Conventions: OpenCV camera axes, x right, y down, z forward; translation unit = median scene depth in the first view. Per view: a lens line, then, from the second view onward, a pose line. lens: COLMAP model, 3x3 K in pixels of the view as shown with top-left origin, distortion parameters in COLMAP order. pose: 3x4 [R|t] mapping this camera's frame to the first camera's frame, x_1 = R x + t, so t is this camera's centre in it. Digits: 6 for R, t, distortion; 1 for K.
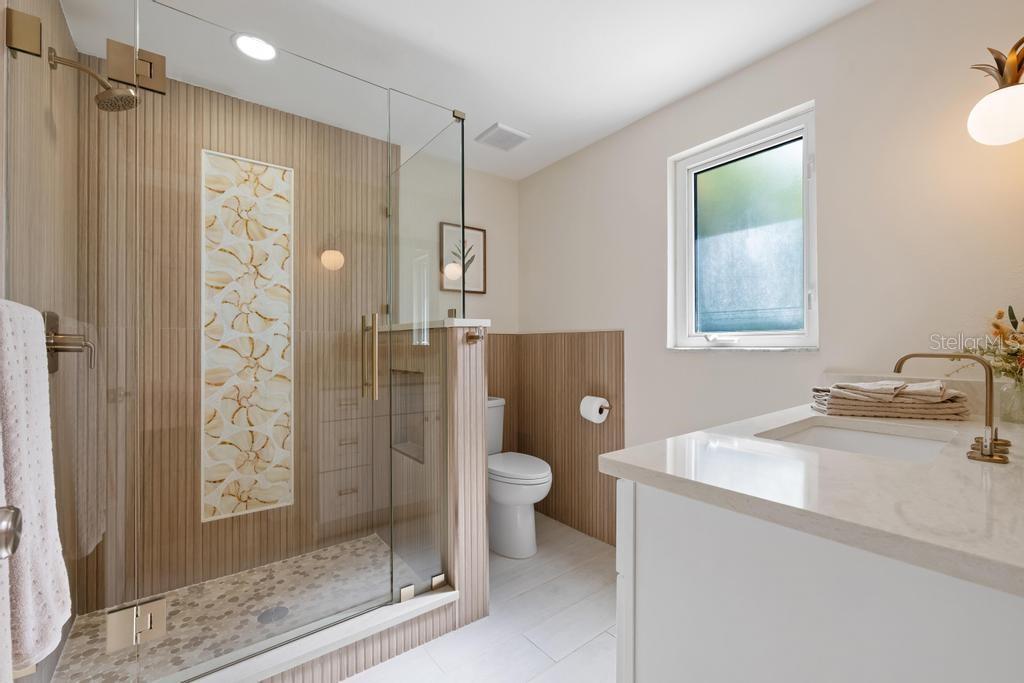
lens RADIAL K [[420.0, 0, 512.3], [0, 420.0, 341.4], [0, 0, 1]] dist [-0.004560, 0.000466]
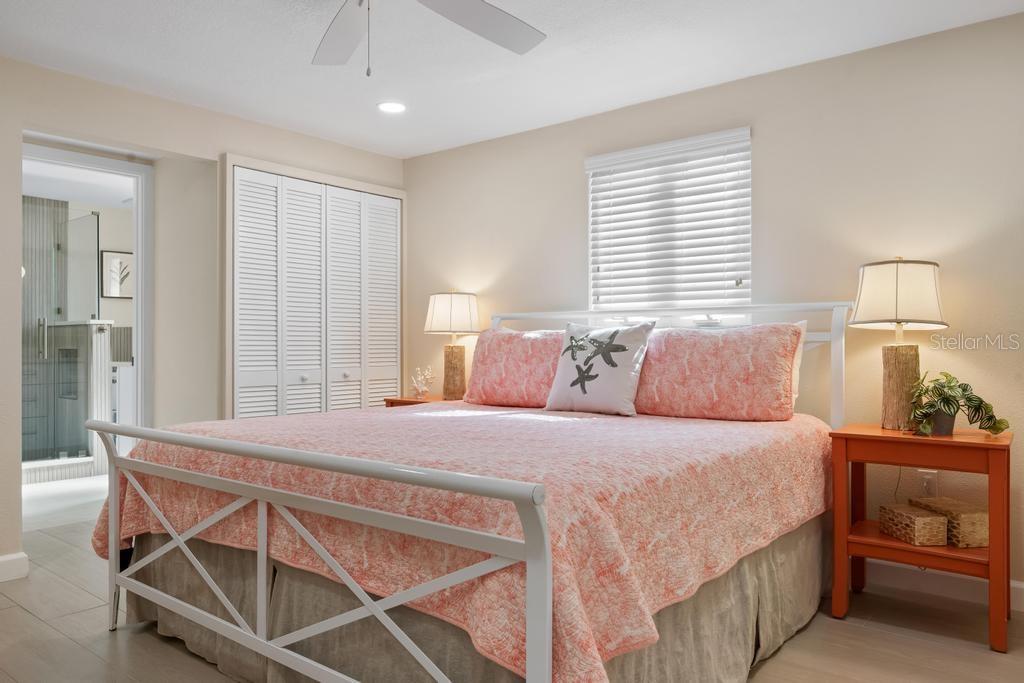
lens RADIAL K [[707.3, 0, 512.8], [0, 707.3, 344.0], [0, 0, 1]] dist [-0.002129, -0.000896]
pose [[0.972375, -0.000946, 0.233423, 0.991564], [0.000685, 0.999999, 0.001203, 0.055248], [-0.233424, -0.001010, 0.972375, -2.633359]]
